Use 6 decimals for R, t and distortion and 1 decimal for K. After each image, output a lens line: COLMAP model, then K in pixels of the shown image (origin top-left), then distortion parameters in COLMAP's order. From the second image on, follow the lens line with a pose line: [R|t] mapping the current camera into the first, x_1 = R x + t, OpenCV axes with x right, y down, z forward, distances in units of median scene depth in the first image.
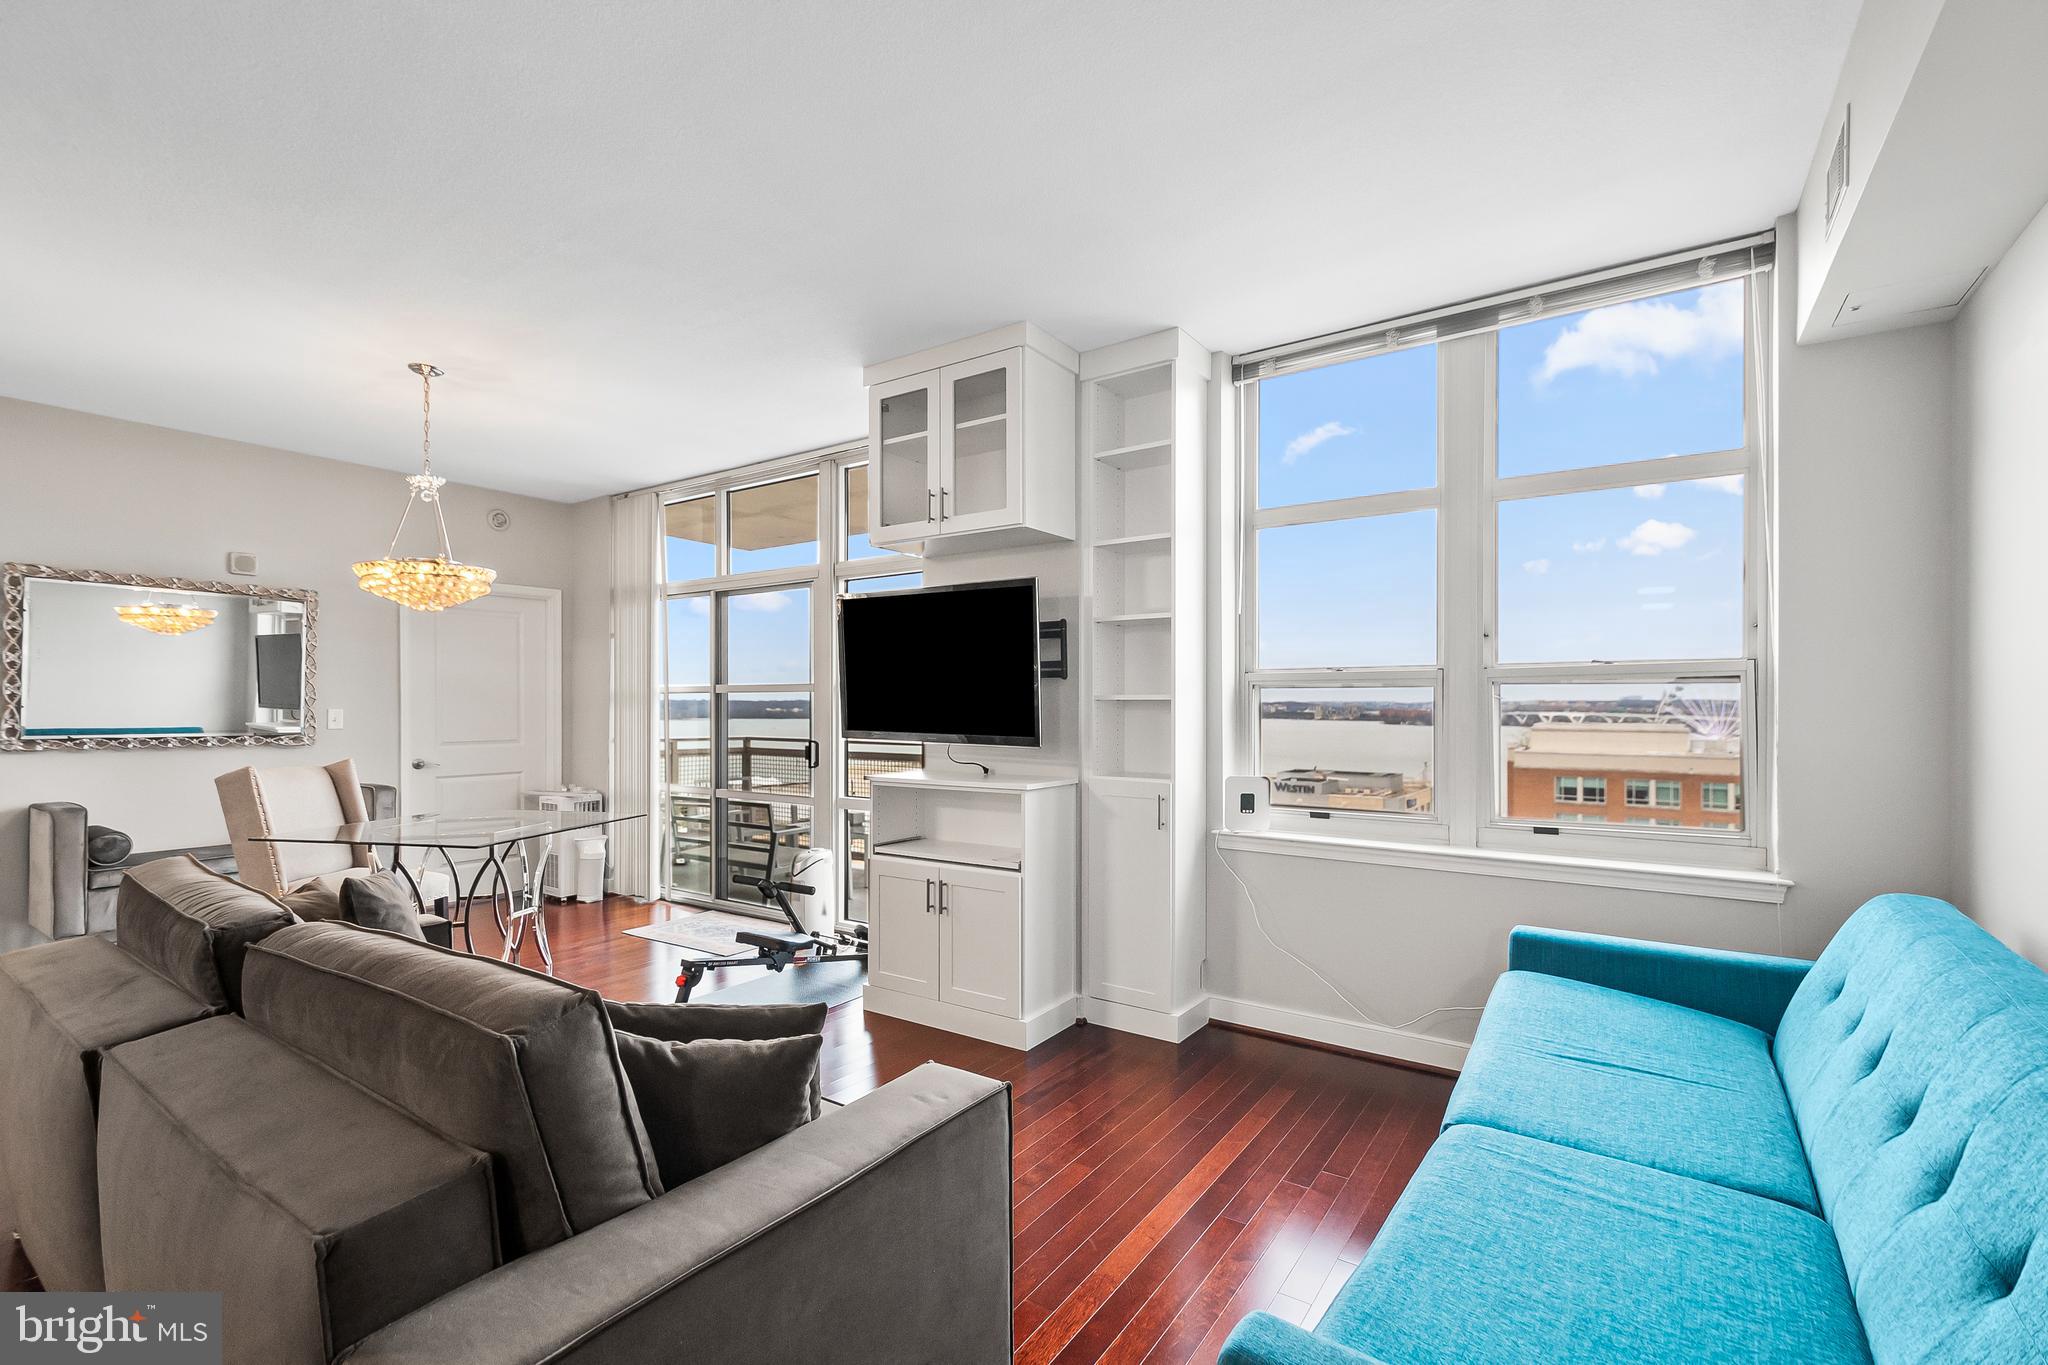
lens RADIAL K [[892.4, 0, 1039.2], [0, 892.4, 708.0], [0, 0, 1]] dist [0.003722, -0.000216]
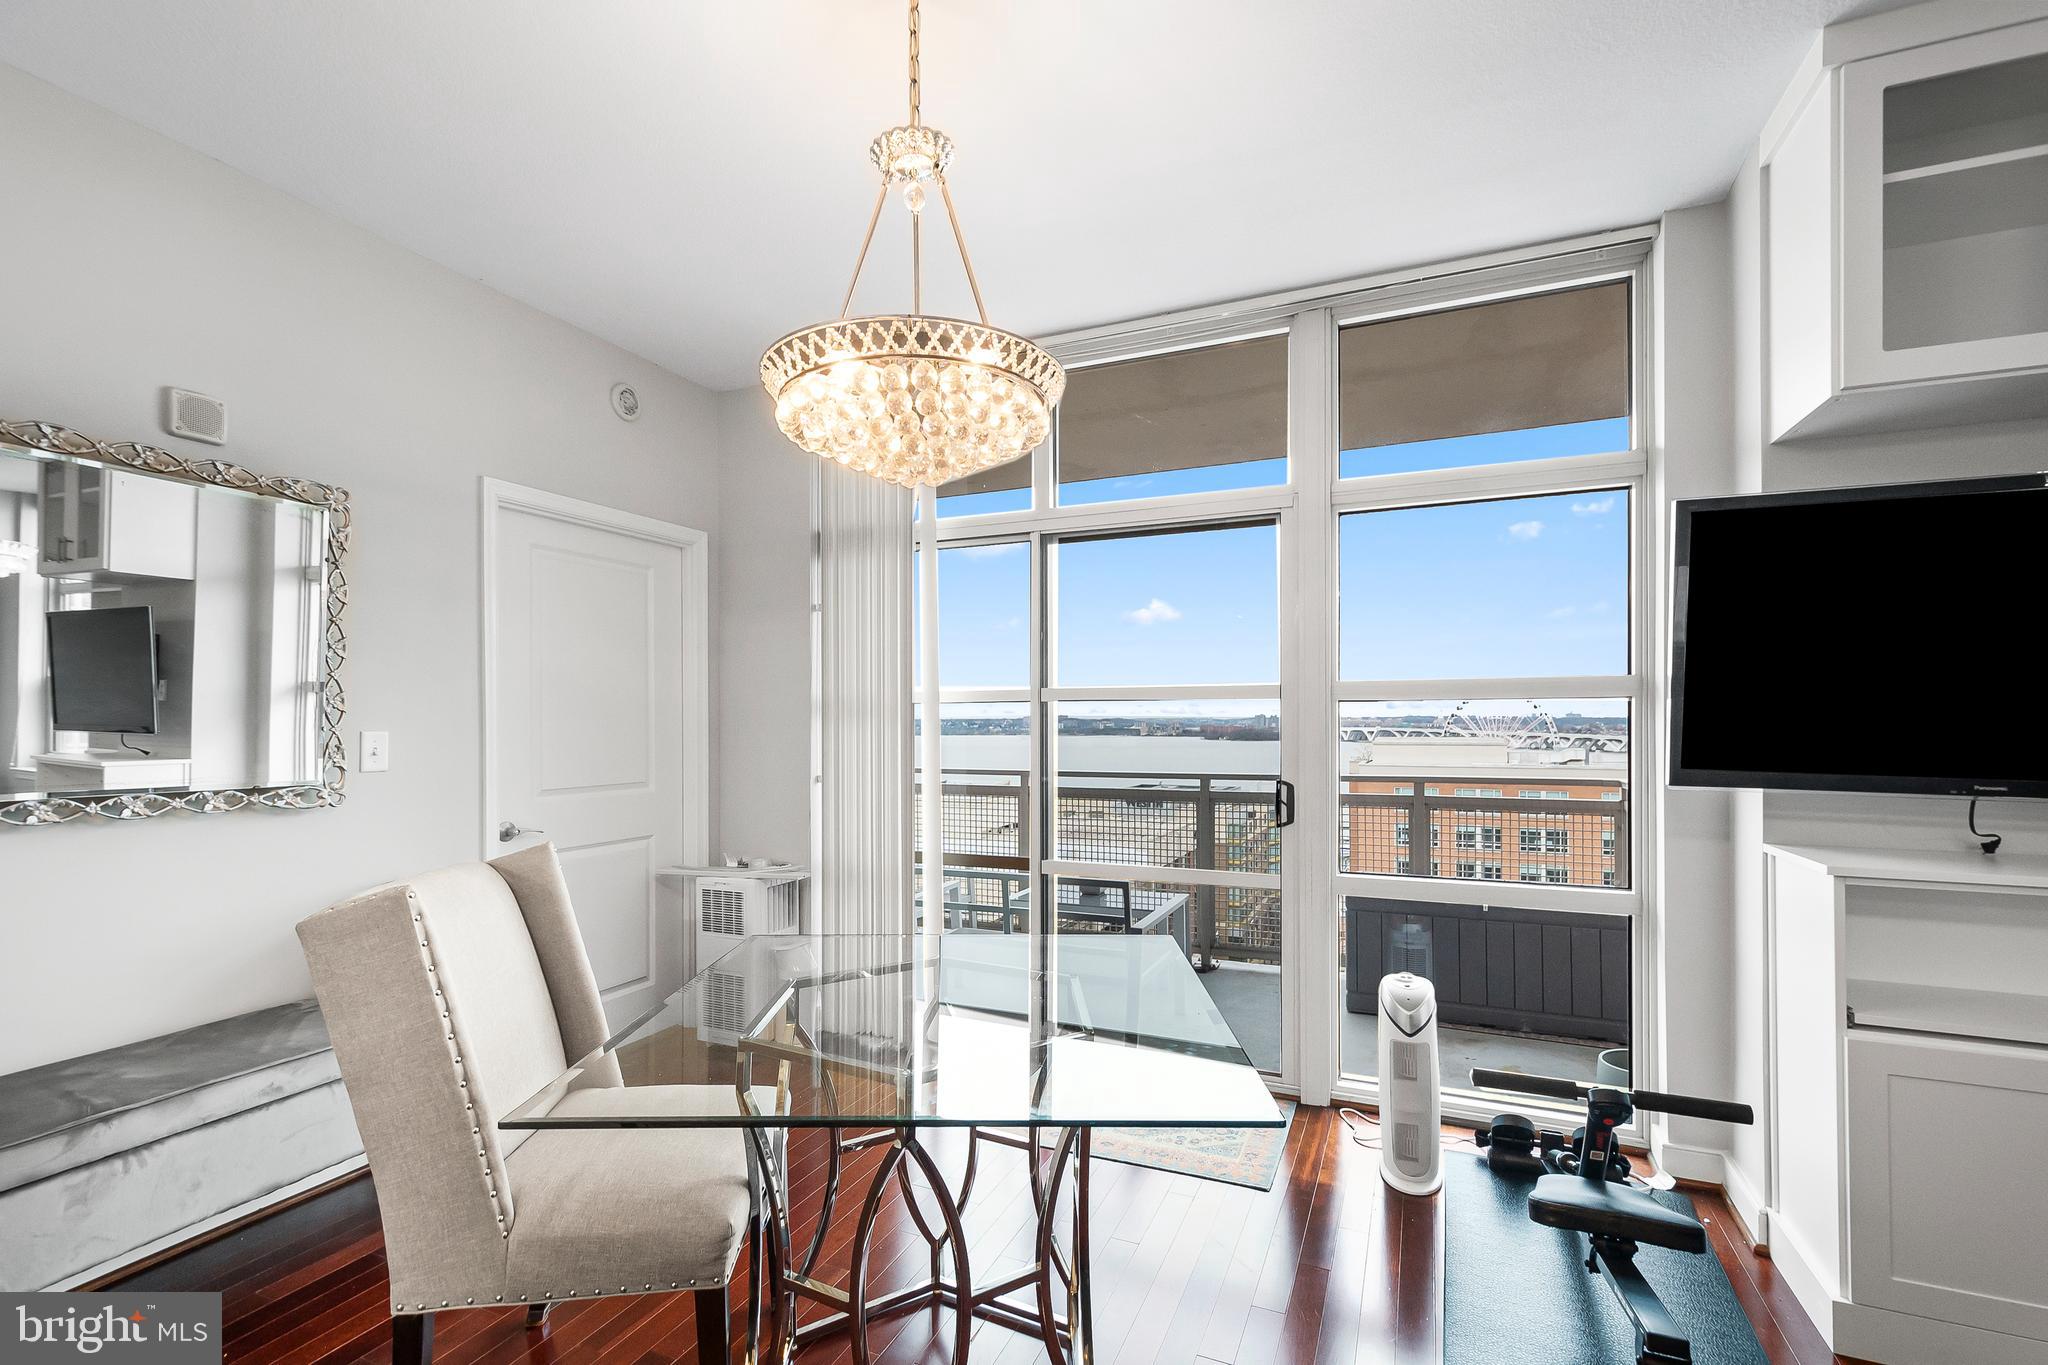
lens RADIAL K [[891.5, 0, 1039.4], [0, 891.5, 720.1], [0, 0, 1]] dist [0.001464, -0.000016]
pose [[0.982363, -0.001105, 0.186981, -0.635602], [0.002095, 0.999985, -0.005094, -0.002022], [-0.186972, 0.005395, 0.982350, 0.542744]]
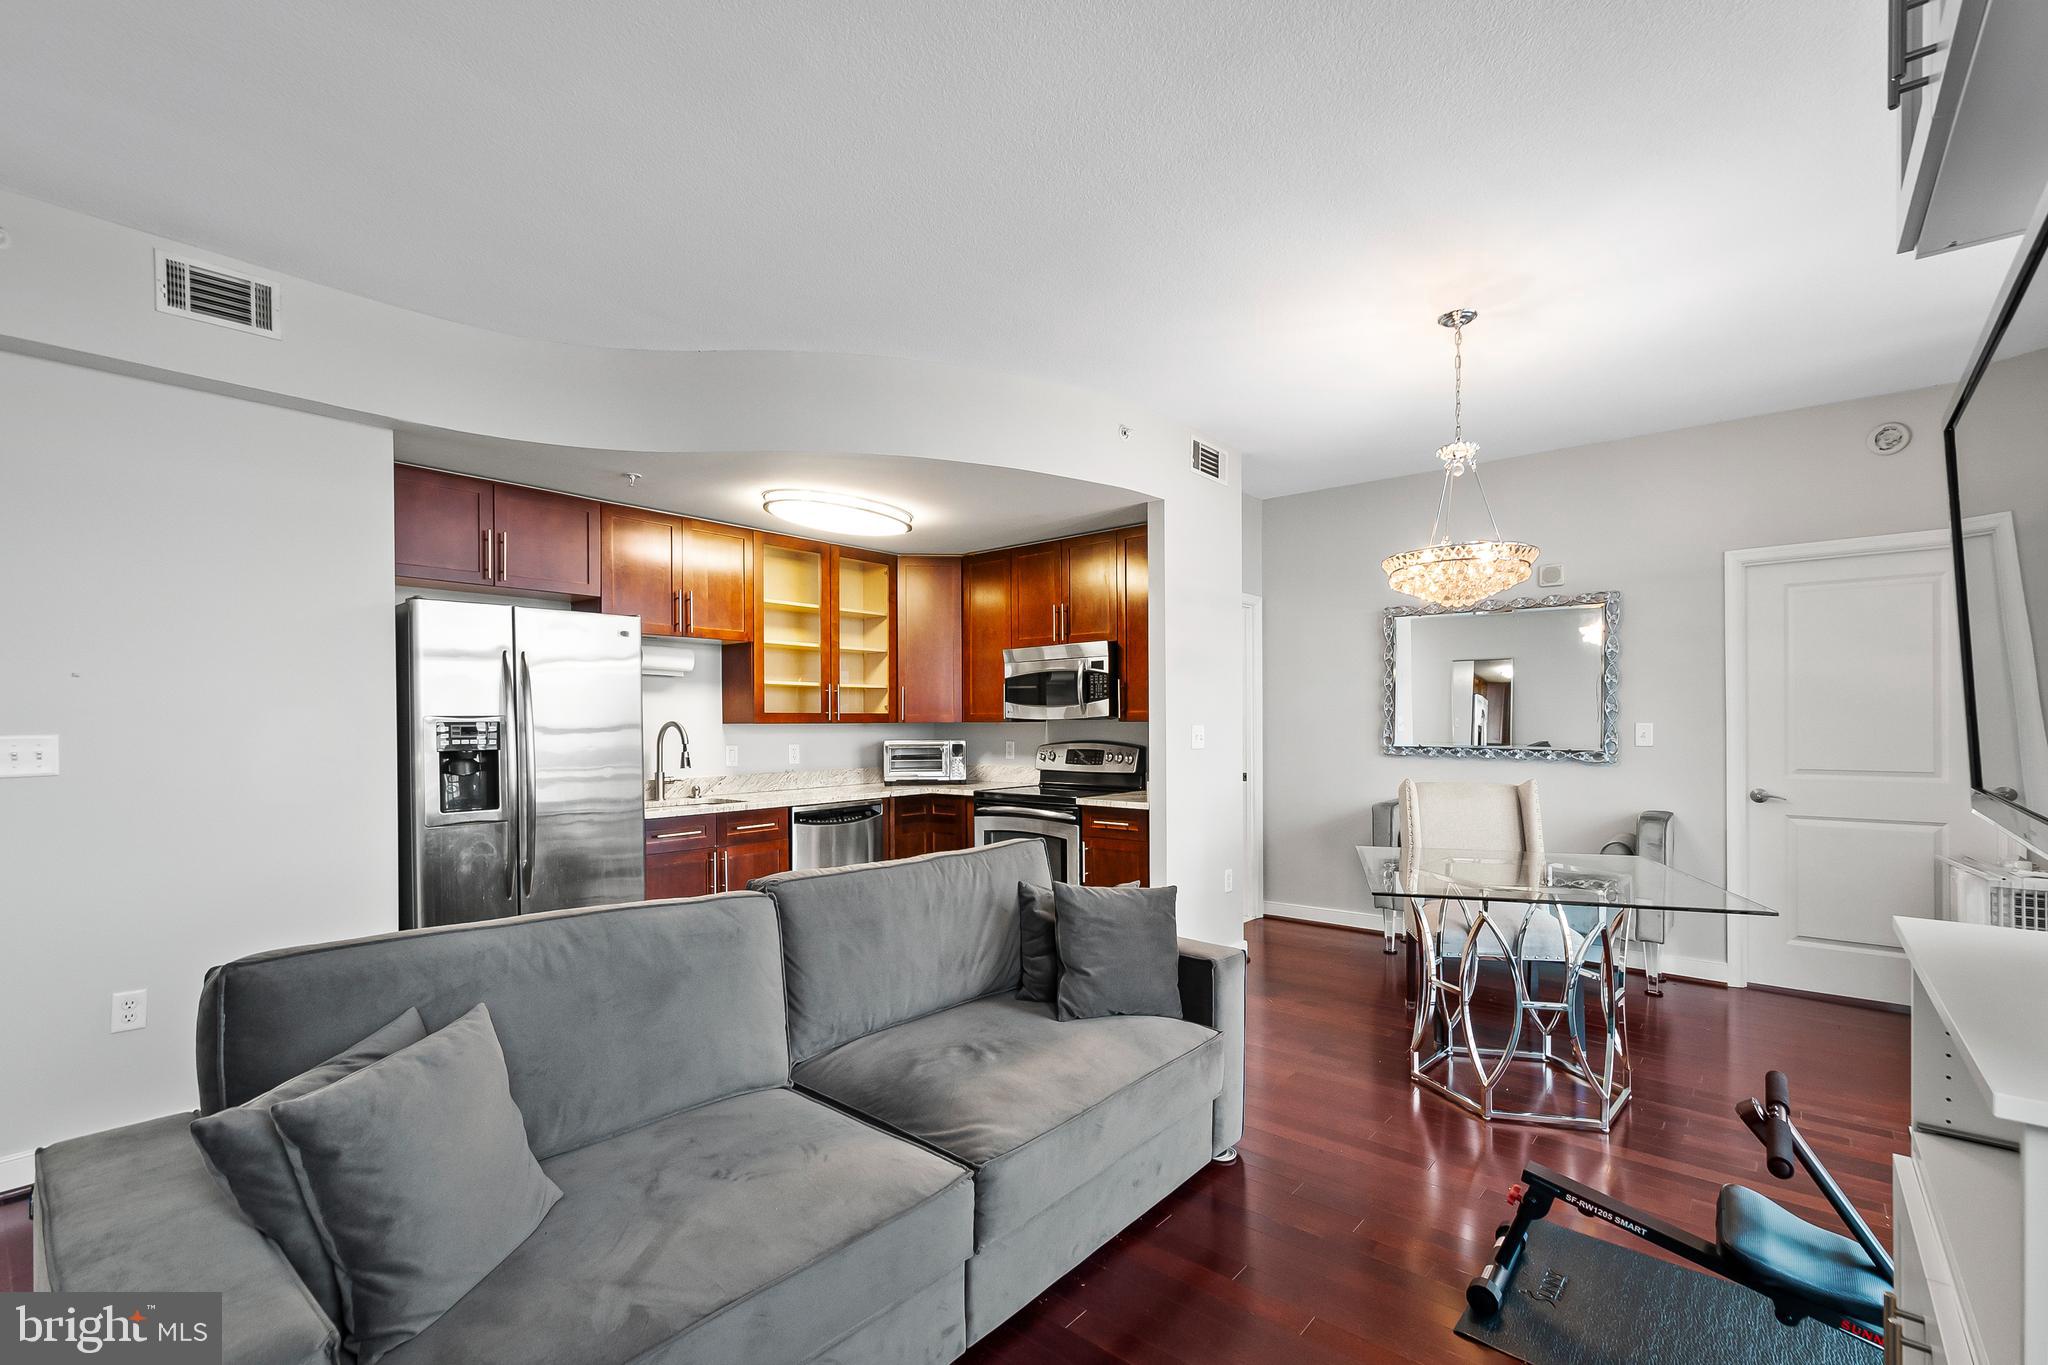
lens RADIAL K [[892.4, 0, 1039.2], [0, 892.4, 708.0], [0, 0, 1]] dist [0.003722, -0.000216]
pose [[-0.106181, -0.009680, -0.994300, 0.167175], [0.000370, 0.999952, -0.009775, -0.006399], [0.994347, -0.001406, -0.106173, 0.627075]]
